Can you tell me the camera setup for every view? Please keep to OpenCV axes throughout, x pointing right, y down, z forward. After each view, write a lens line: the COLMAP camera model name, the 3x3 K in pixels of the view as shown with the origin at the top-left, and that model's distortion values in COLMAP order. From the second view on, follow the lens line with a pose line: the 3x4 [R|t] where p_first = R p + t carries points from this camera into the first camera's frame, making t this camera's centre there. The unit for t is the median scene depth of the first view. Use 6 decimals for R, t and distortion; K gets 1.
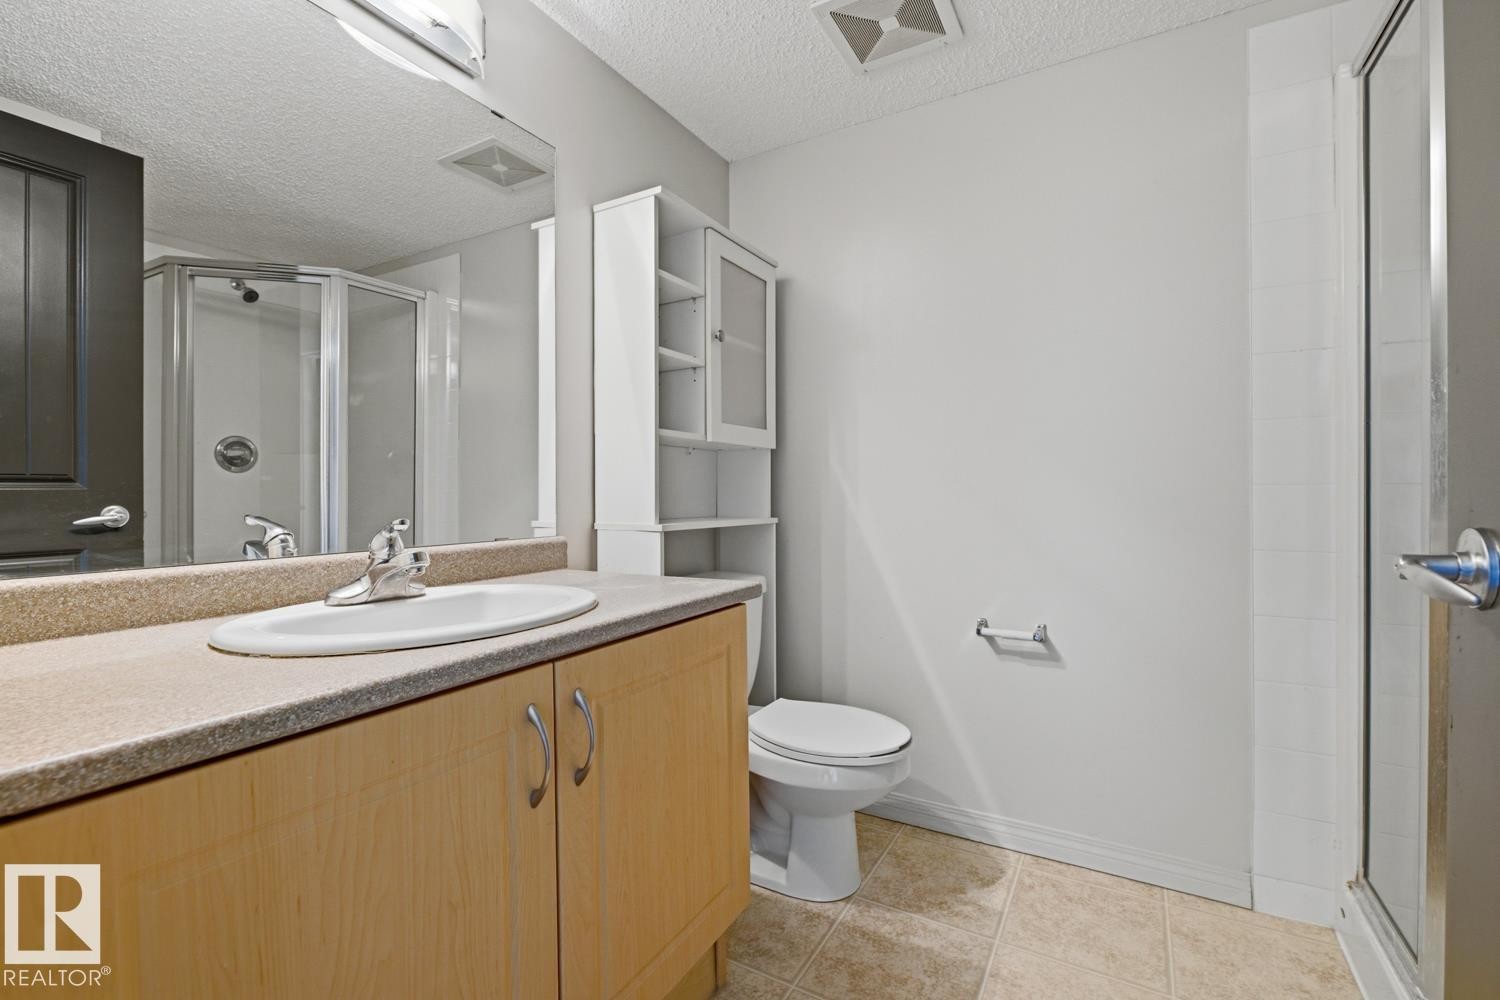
lens RADIAL K [[651.3, 0, 763.1], [0, 651.3, 500.3], [0, 0, 1]] dist [0.003536, -0.003973]
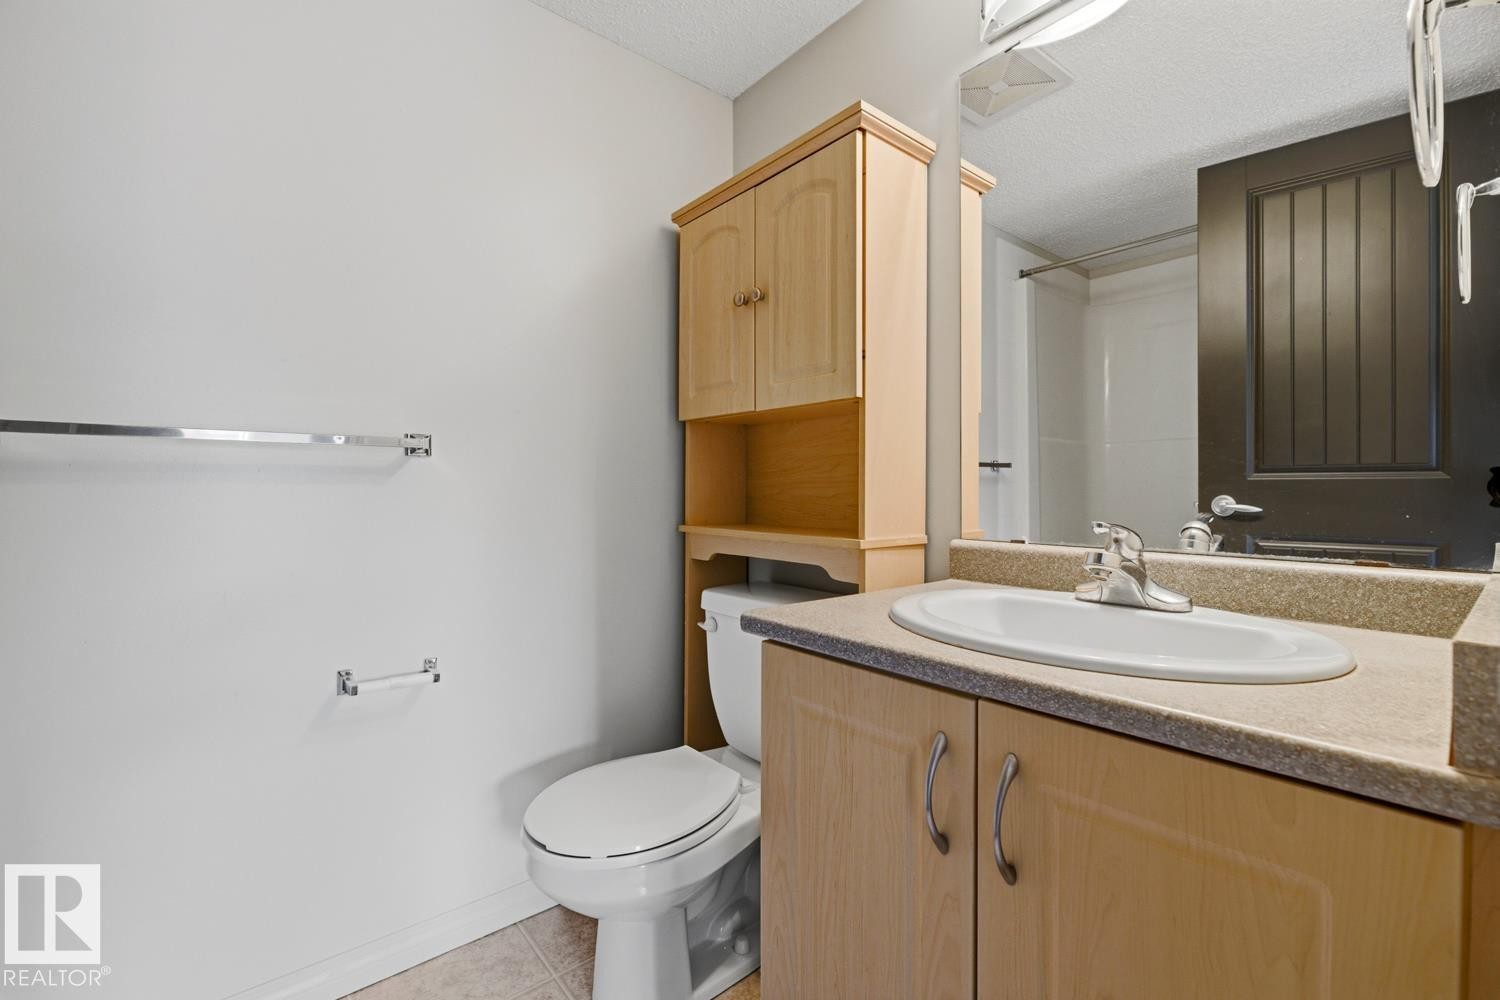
lens RADIAL K [[651.3, 0, 752.3], [0, 651.3, 493.9], [0, 0, 1]] dist [0.003536, -0.003973]
pose [[-0.352712, 0.013518, -0.935634, 0.434185], [-0.006170, 0.999840, 0.016771, -0.009893], [0.935712, 0.011688, -0.352572, 0.883855]]
